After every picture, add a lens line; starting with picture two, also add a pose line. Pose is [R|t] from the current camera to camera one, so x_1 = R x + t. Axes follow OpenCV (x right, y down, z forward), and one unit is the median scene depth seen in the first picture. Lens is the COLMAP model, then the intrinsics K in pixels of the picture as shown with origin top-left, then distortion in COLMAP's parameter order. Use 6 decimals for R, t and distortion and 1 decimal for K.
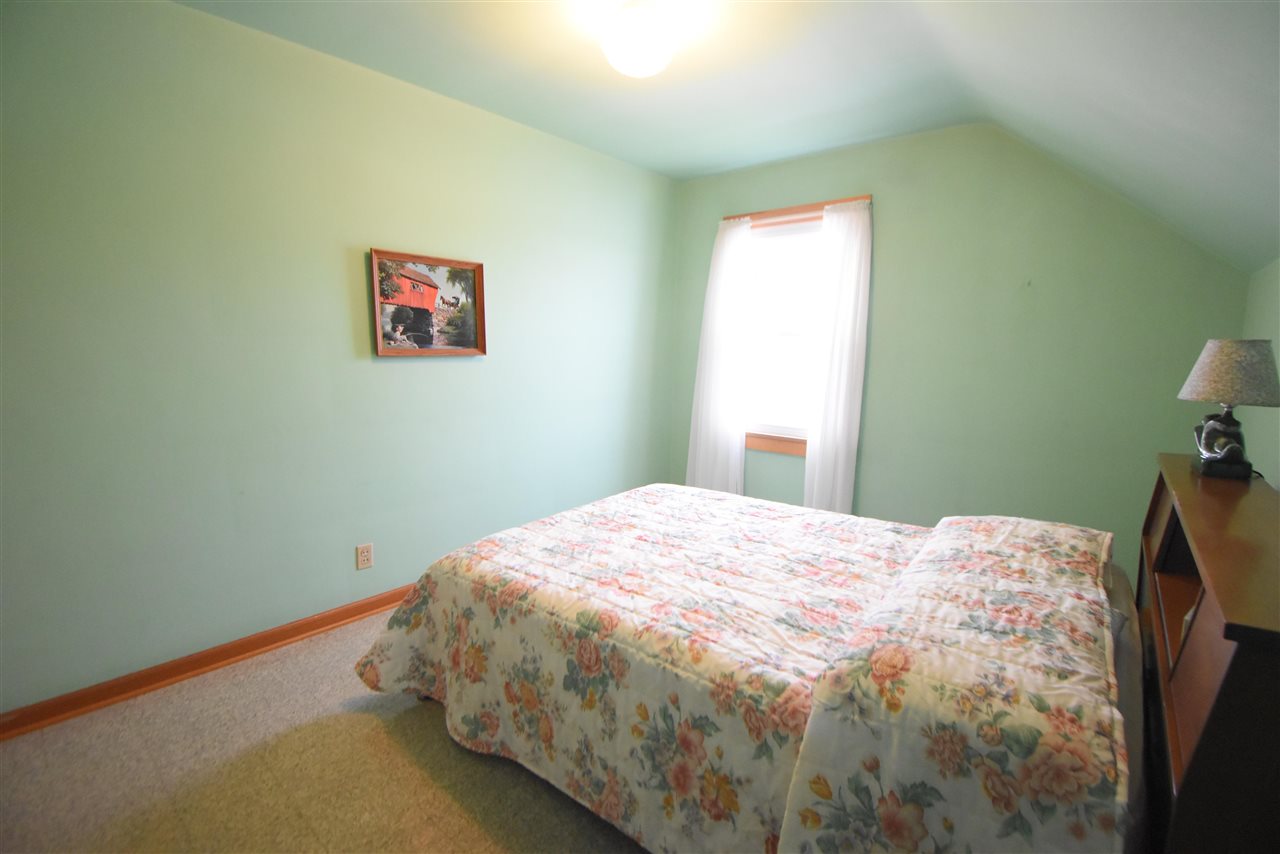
lens RADIAL K [[561.2, 0, 639.8], [0, 561.2, 423.2], [0, 0, 1]] dist [-0.000081, -0.000664]
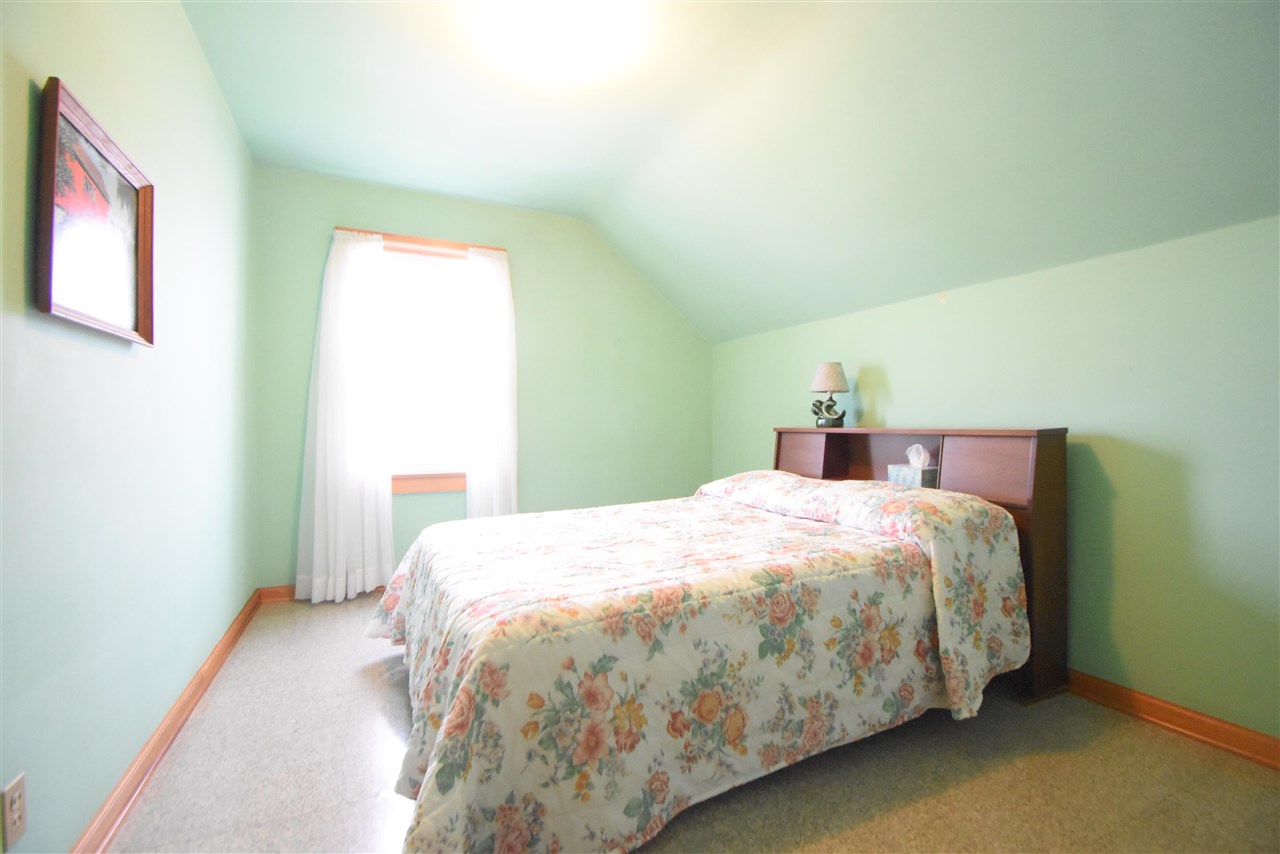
lens RADIAL K [[561.2, 0, 640.2], [0, 561.2, 423.9], [0, 0, 1]] dist [-0.000081, -0.000664]
pose [[0.424449, -0.012368, 0.905368, -0.945407], [0.135055, 0.989586, -0.049797, 0.070851], [-0.895323, 0.143411, 0.421699, 0.602877]]
